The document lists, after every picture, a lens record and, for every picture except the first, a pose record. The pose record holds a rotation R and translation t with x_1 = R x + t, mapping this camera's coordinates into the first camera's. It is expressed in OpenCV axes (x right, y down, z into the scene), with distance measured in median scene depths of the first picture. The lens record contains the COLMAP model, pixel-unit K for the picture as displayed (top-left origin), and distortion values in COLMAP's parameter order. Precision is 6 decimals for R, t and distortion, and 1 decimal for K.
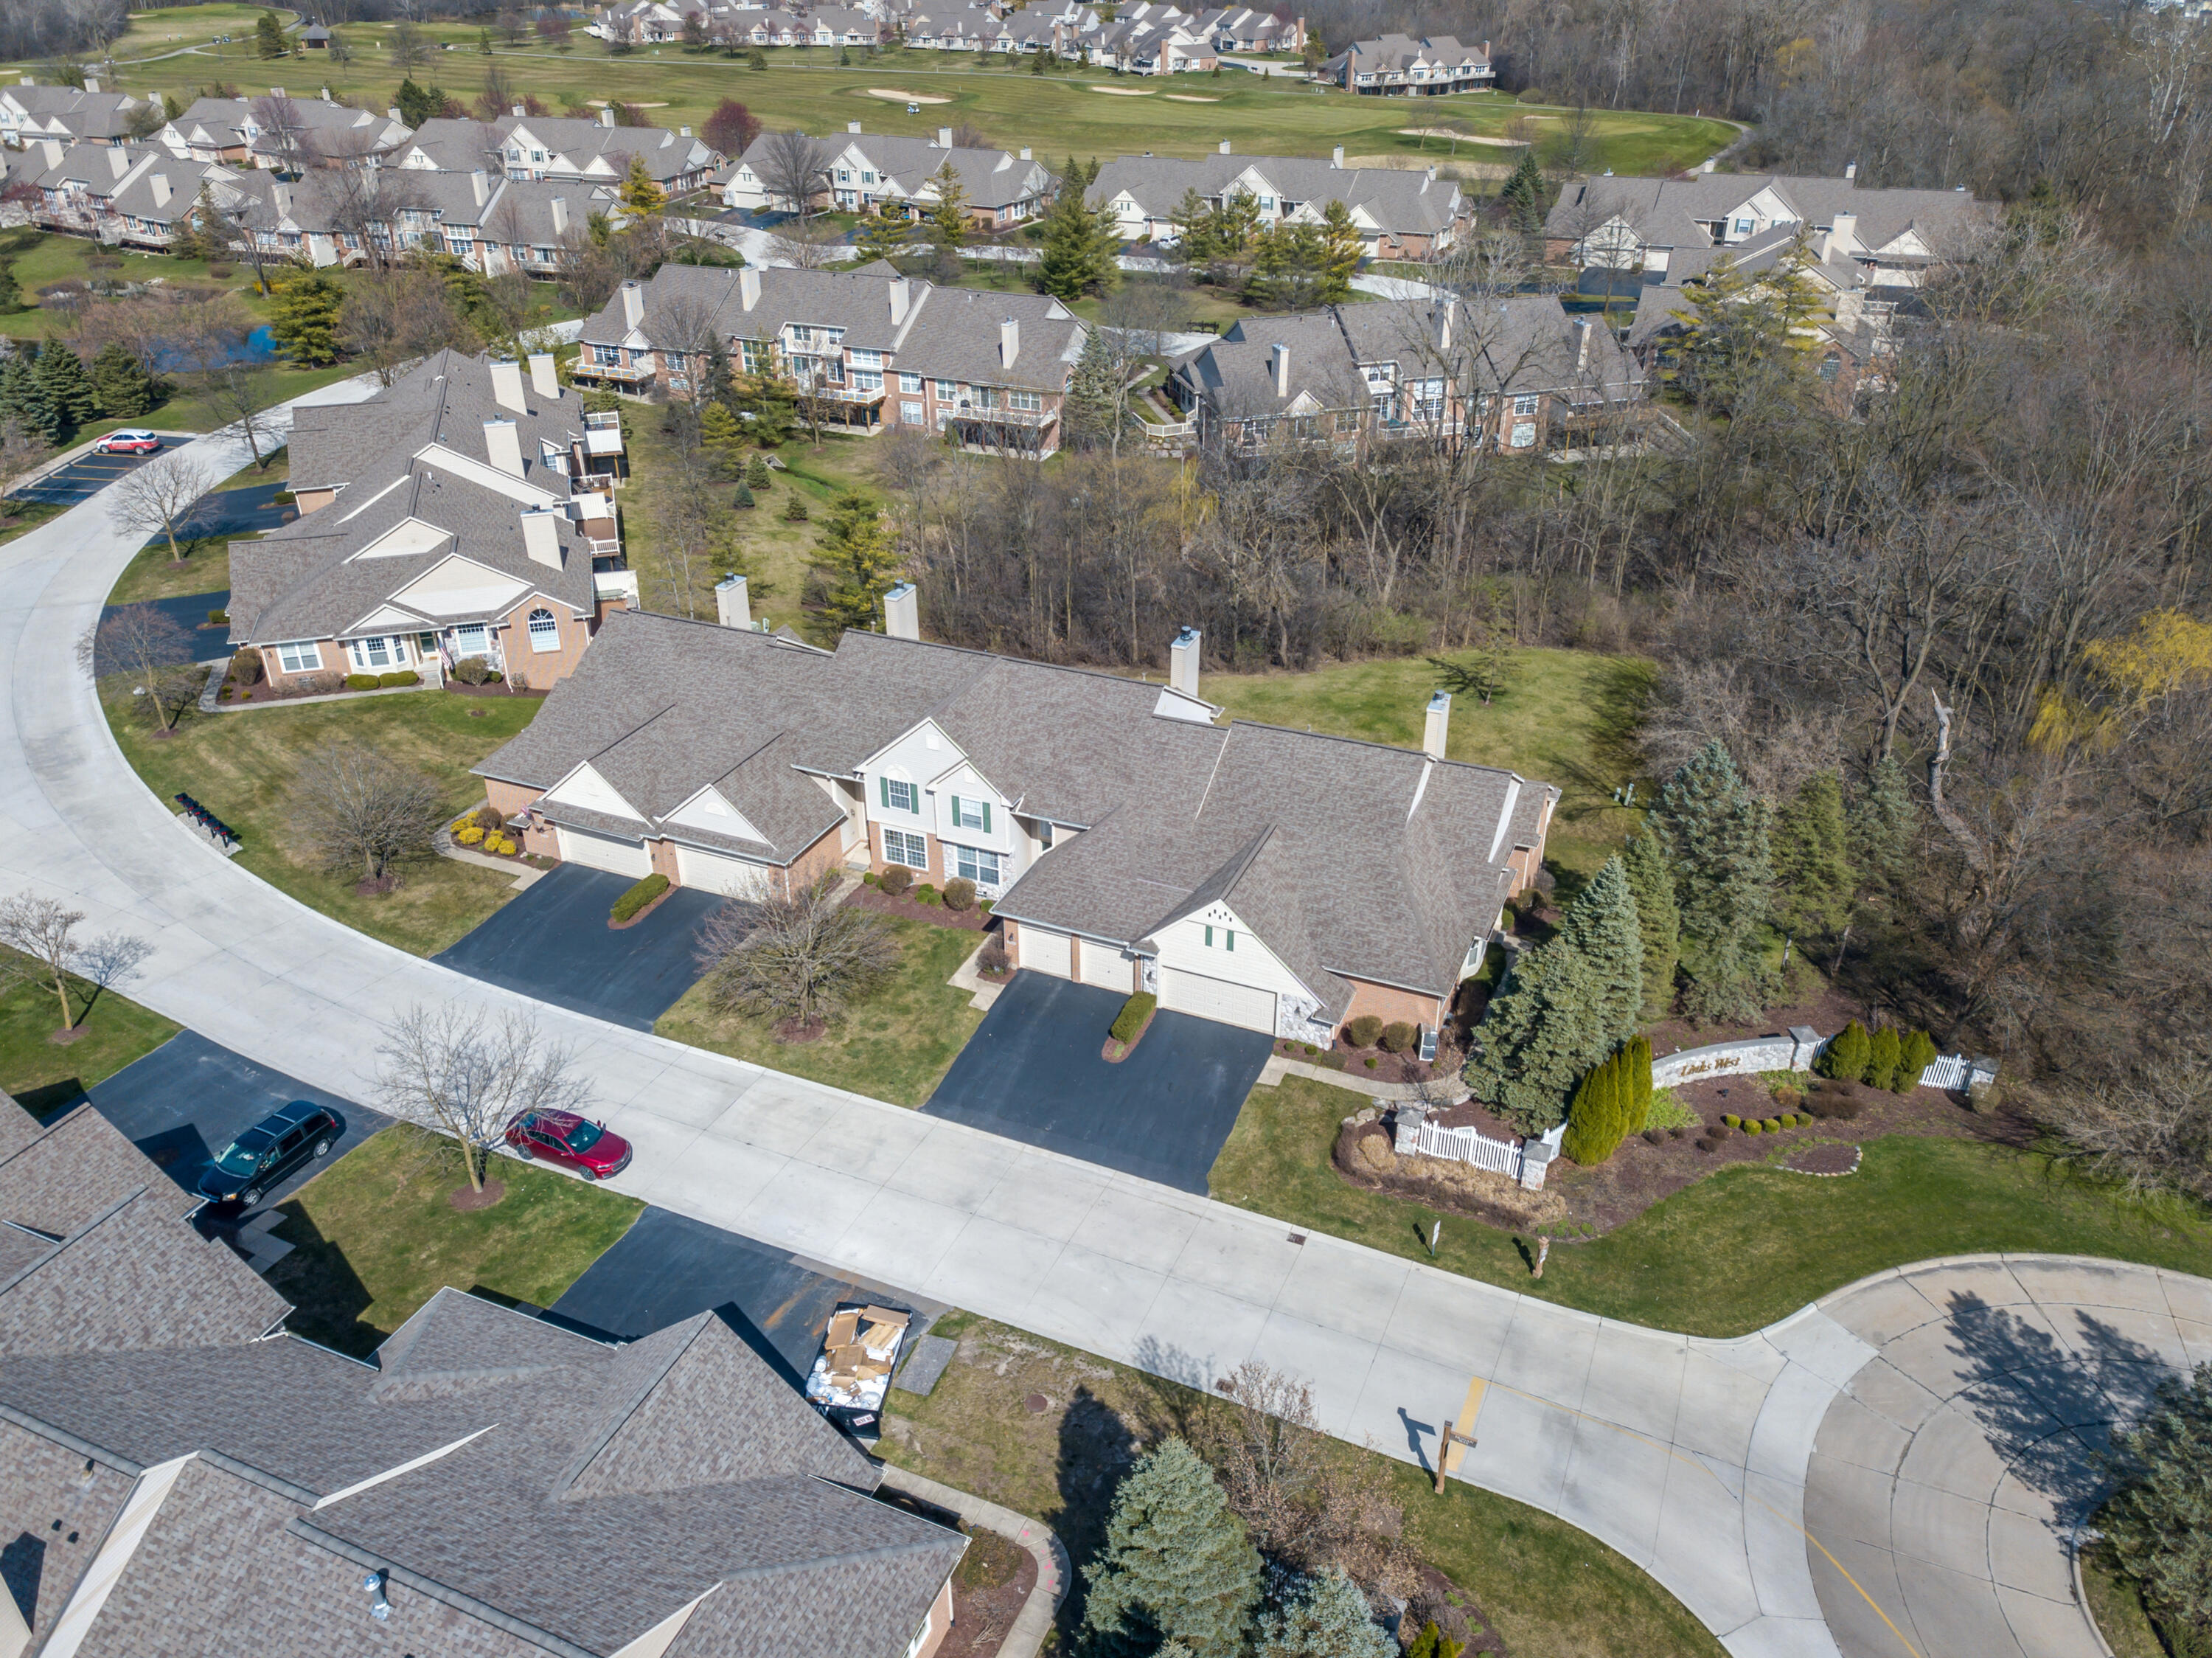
lens RADIAL K [[1697.1, 0, 1088.2], [0, 1697.1, 811.1], [0, 0, 1]] dist [0.049845, -0.031055]
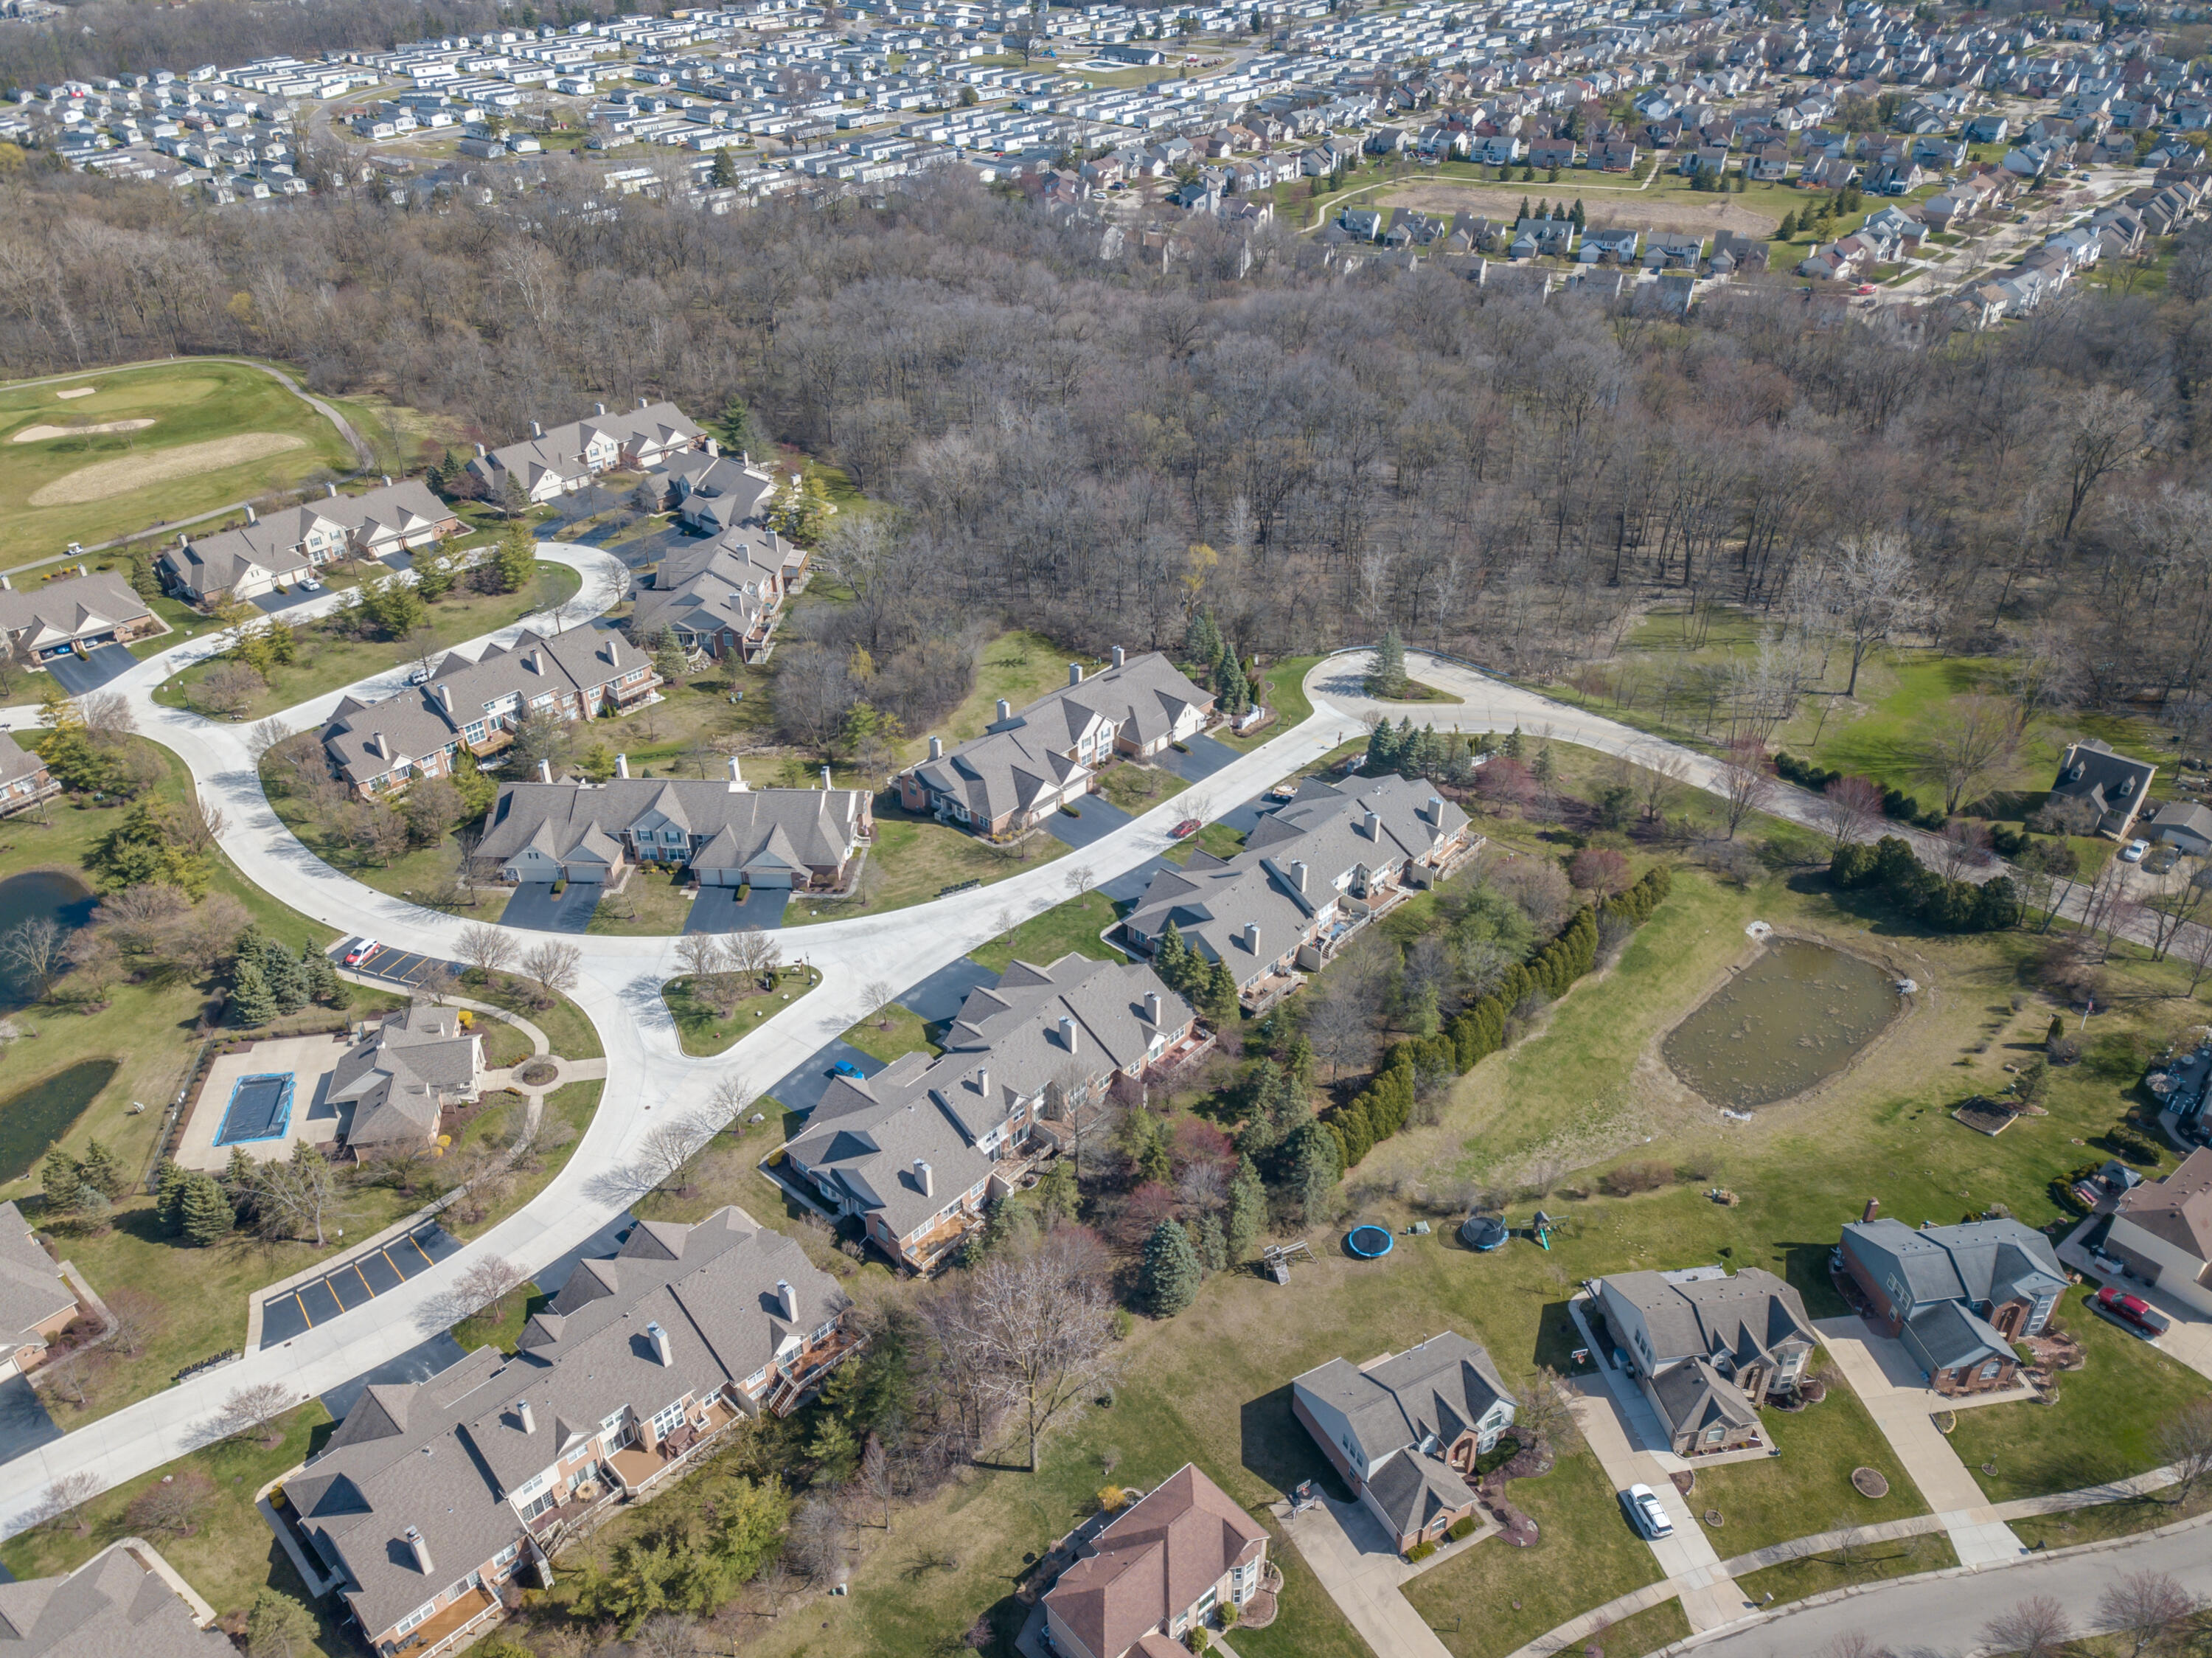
lens RADIAL K [[1697.1, 0, 1103.8], [0, 1697.1, 823.0], [0, 0, 1]] dist [0.049845, -0.031055]
pose [[0.317082, -0.496813, 0.807859, -2.157518], [0.461791, 0.824893, 0.326037, -0.711540], [-0.828377, 0.269682, 0.490983, -0.425946]]
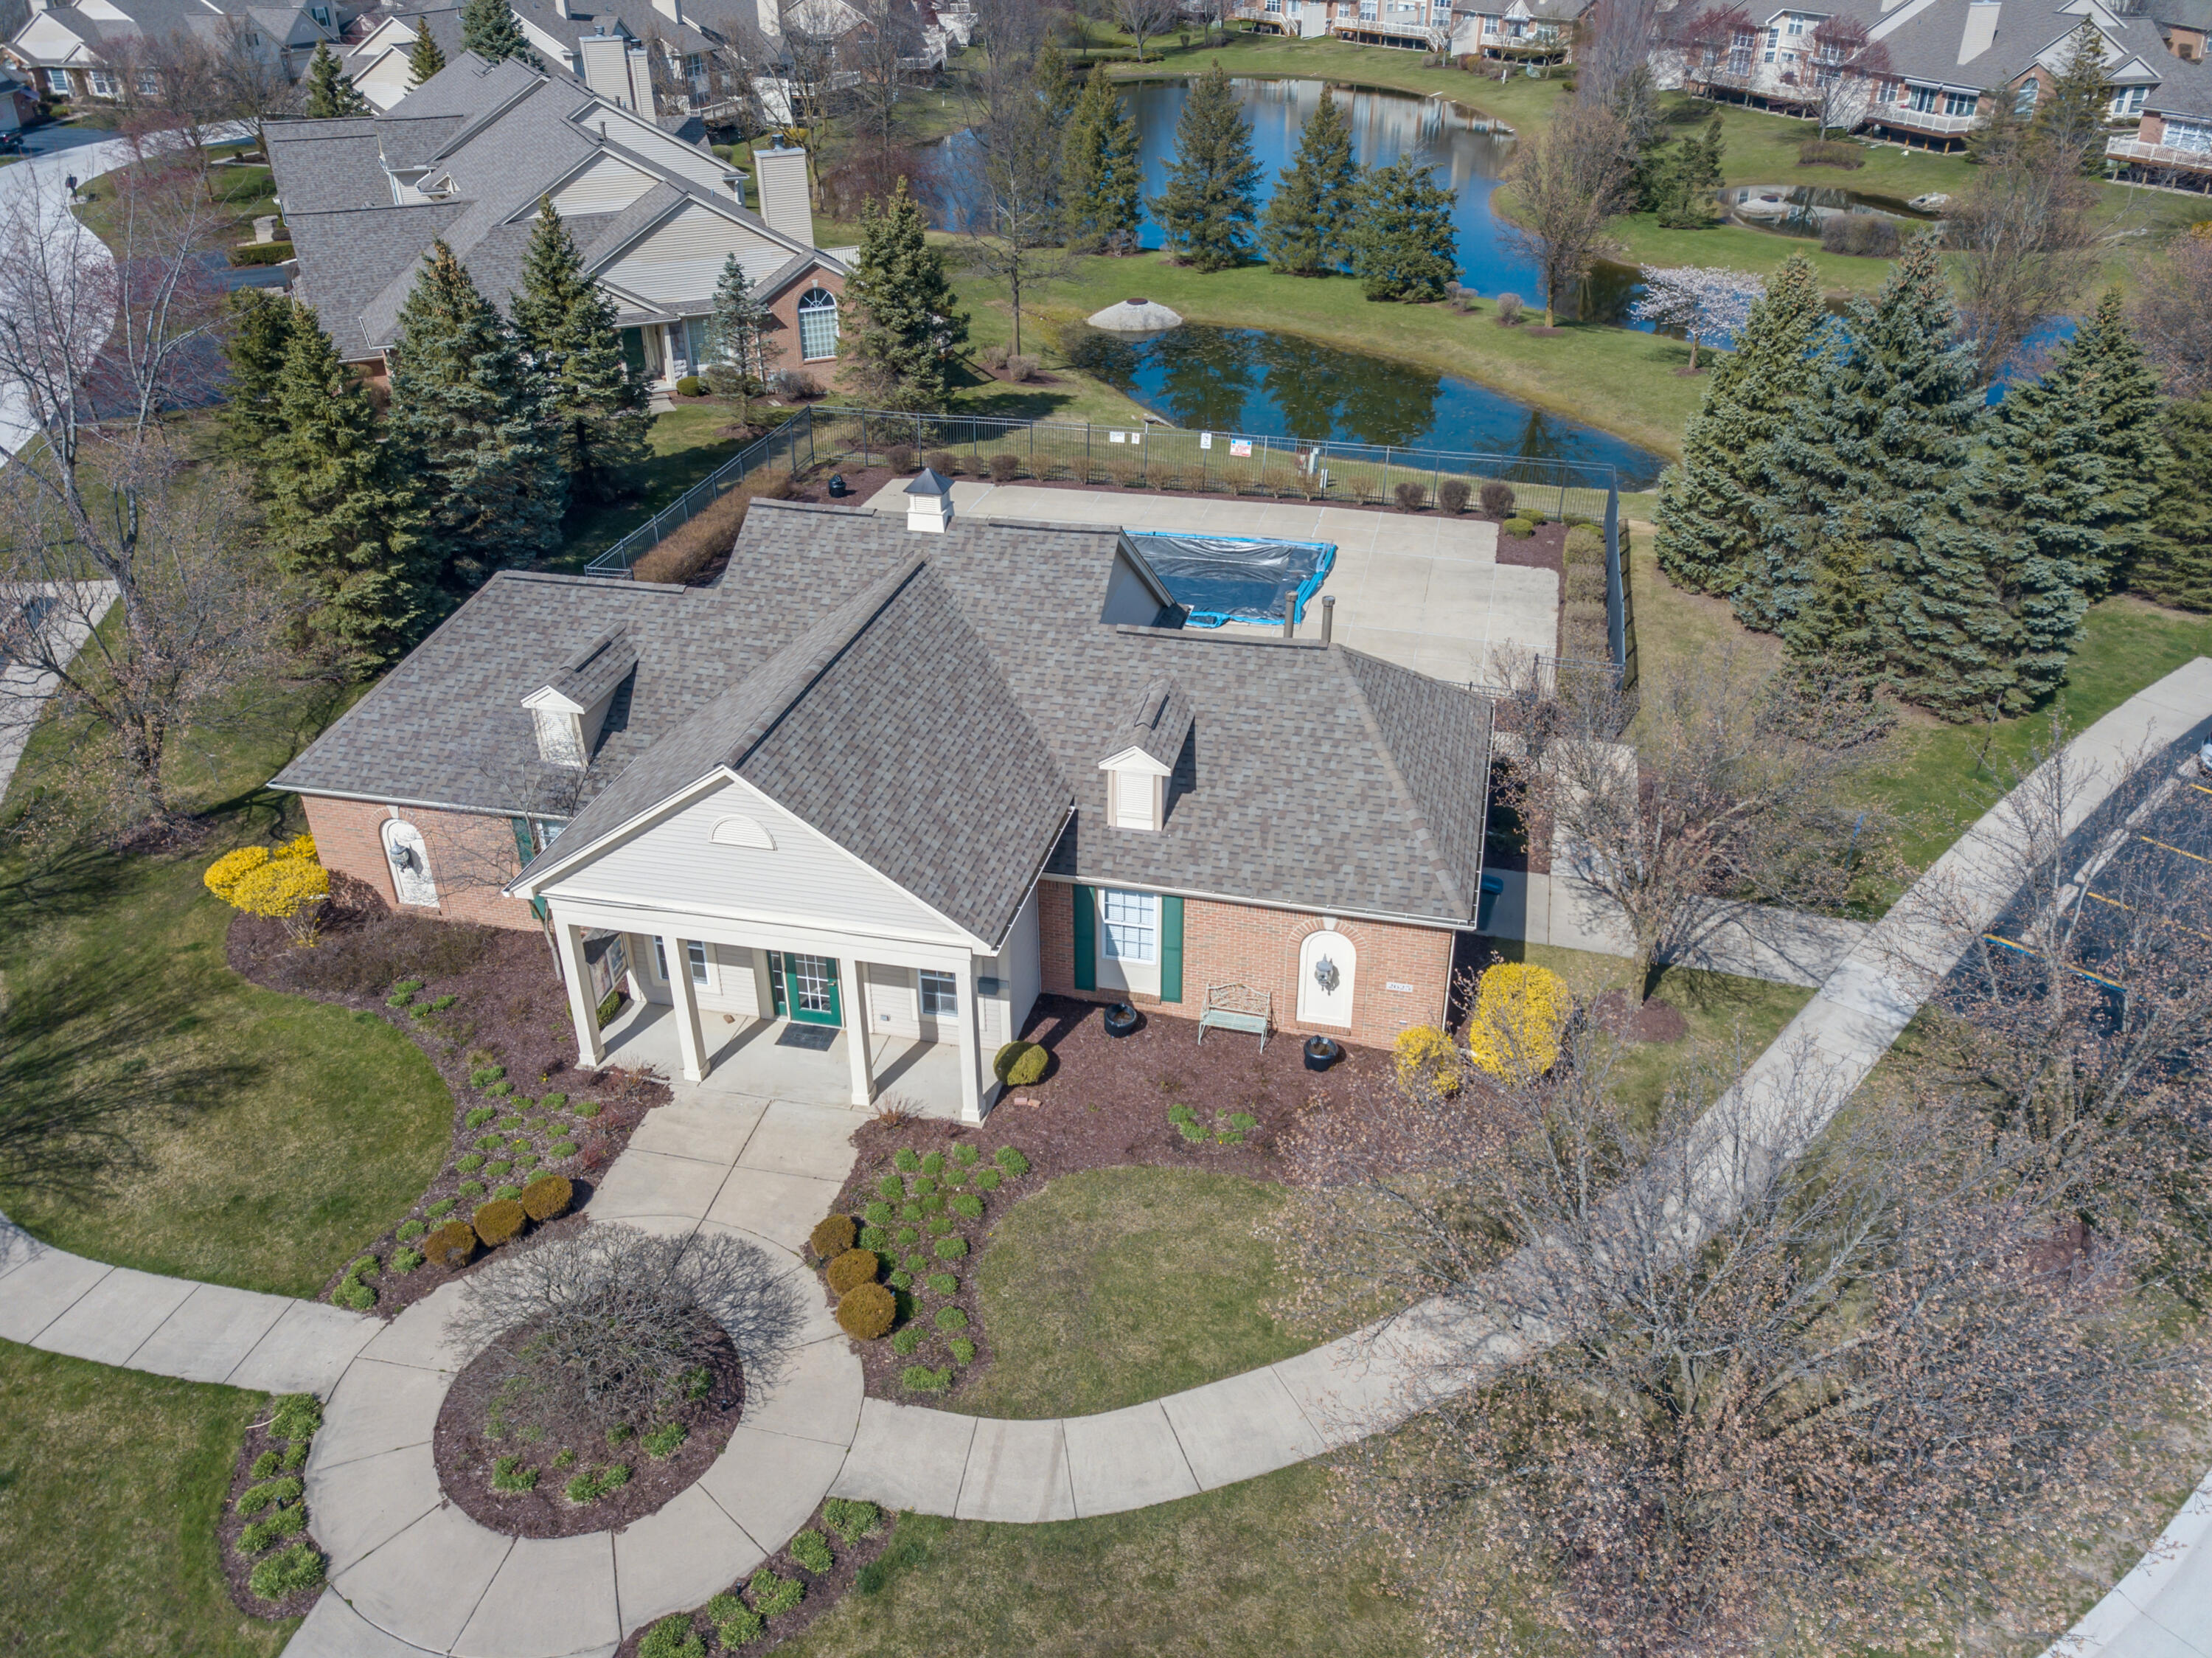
lens RADIAL K [[1697.1, 0, 1110.5], [0, 1697.1, 832.0], [0, 0, 1]] dist [0.049845, -0.031055]
pose [[0.741447, 0.344079, -0.576079, -0.777834], [-0.327320, 0.934911, 0.137121, -0.261442], [0.585763, 0.086894, 0.805811, 0.986545]]
